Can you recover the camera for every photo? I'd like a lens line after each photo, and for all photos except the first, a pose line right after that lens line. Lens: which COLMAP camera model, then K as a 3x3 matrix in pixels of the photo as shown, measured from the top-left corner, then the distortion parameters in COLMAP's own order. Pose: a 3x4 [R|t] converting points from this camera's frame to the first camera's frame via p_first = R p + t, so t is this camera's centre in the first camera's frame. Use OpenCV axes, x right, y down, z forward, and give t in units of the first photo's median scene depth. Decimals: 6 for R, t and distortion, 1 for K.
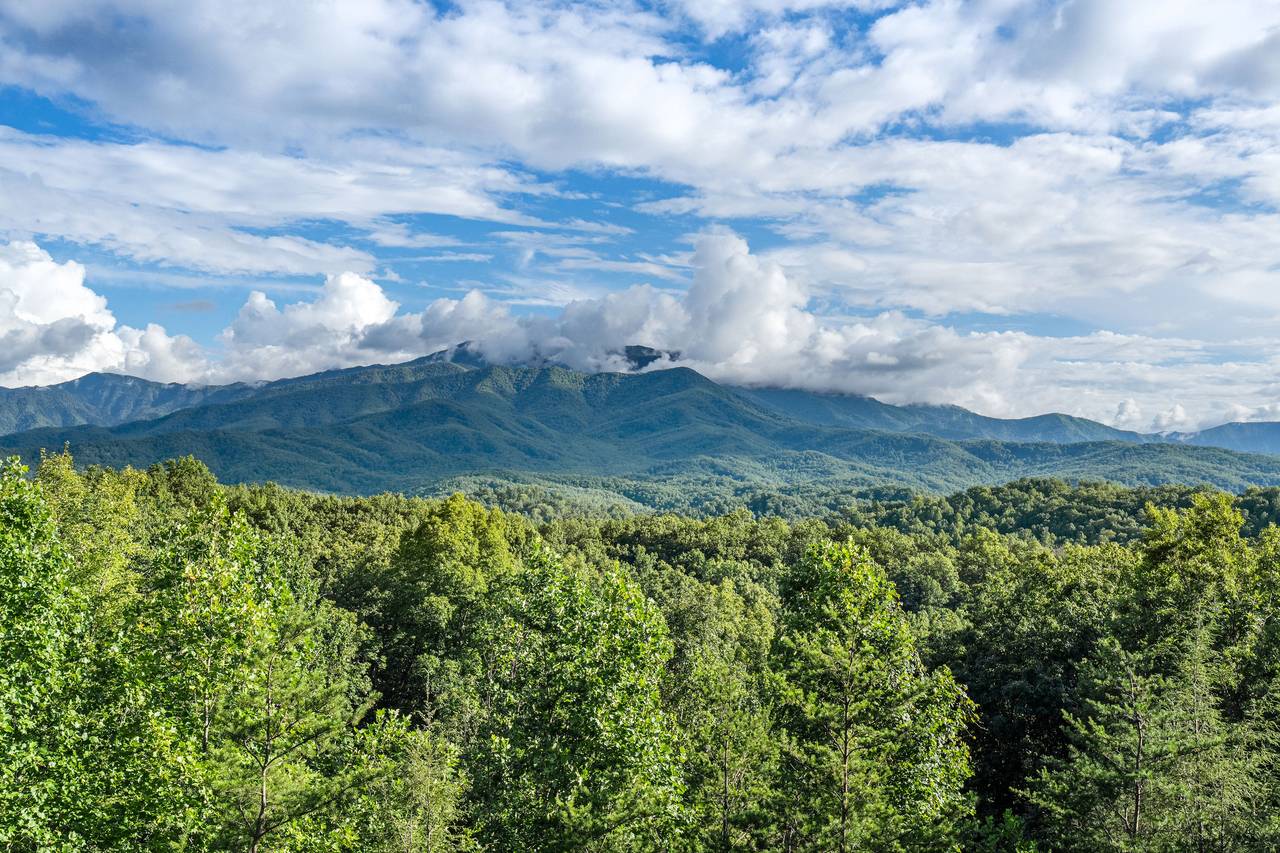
lens RADIAL K [[1087.8, 0, 646.7], [0, 1087.8, 425.9], [0, 0, 1]] dist [0.001864, 0.000700]
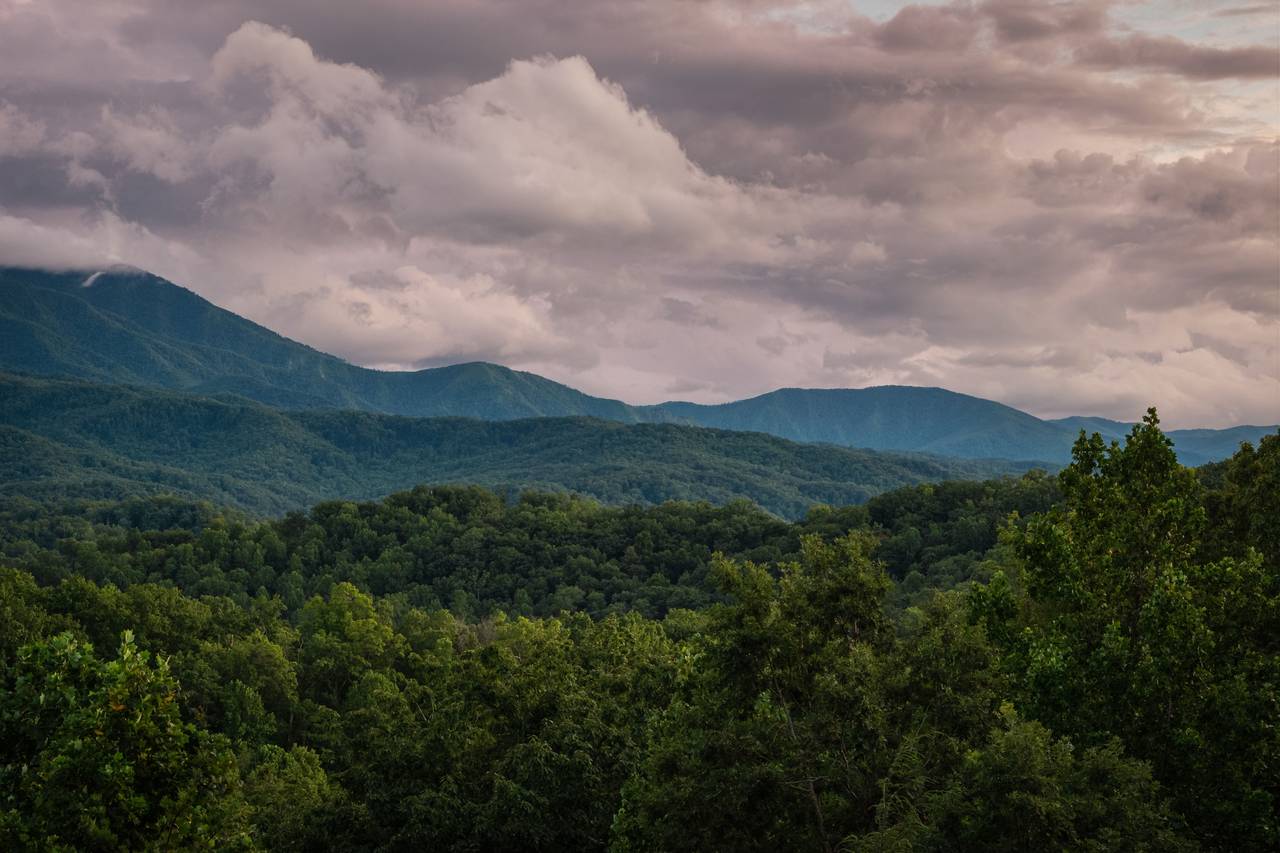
lens RADIAL K [[2637.3, 0, 651.7], [0, 2637.3, 449.4], [0, 0, 1]] dist [-0.158781, 1.246257]
pose [[0.929874, 0.015911, 0.367534, -0.010628], [-0.024417, 0.999531, 0.018505, 0.004591], [-0.367067, -0.026181, 0.929826, -0.200872]]
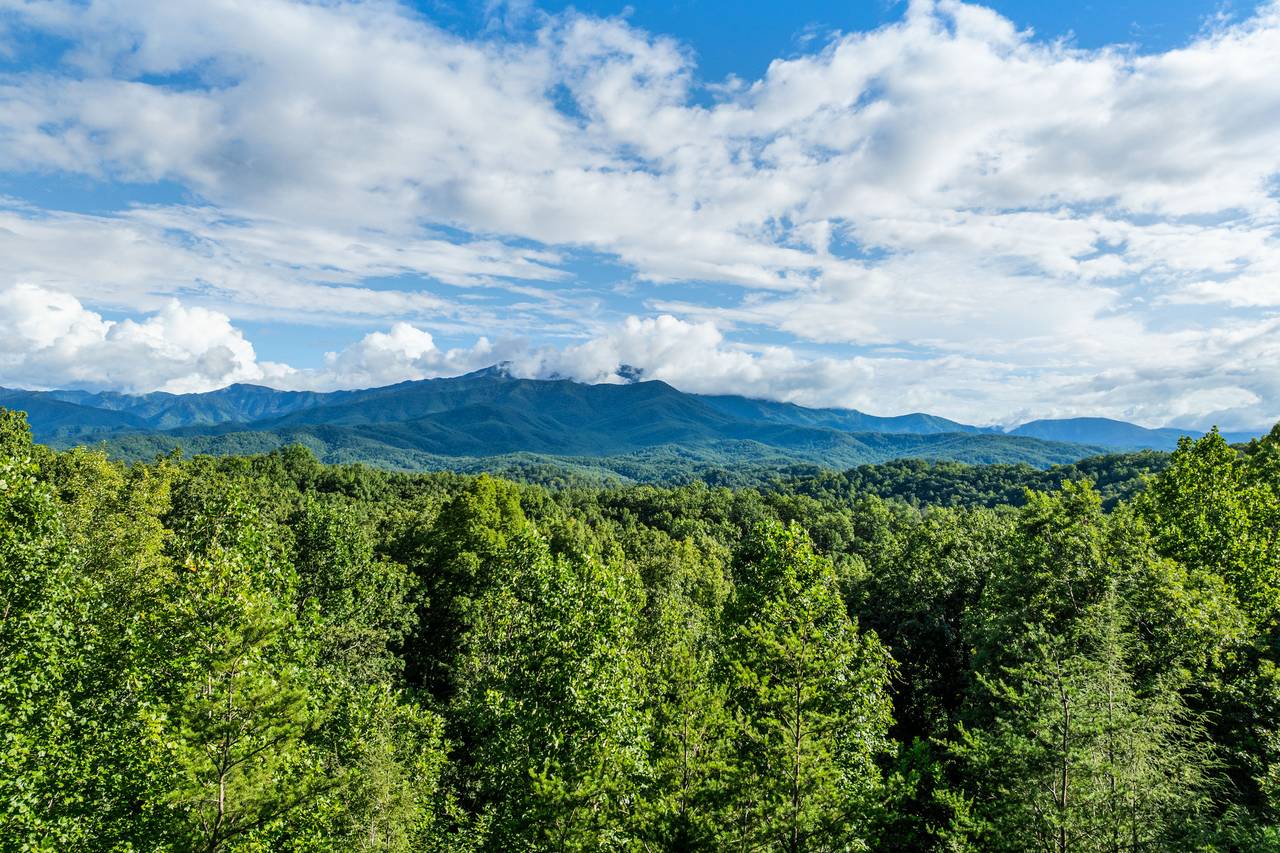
lens RADIAL K [[997.2, 0, 639.8], [0, 997.2, 423.6], [0, 0, 1]] dist [-0.012569, -0.010518]
pose [[0.999652, 0.000371, 0.026359, -0.022829], [-0.000242, 0.999988, -0.004909, 0.008497], [-0.026361, 0.004901, 0.999640, -0.287042]]
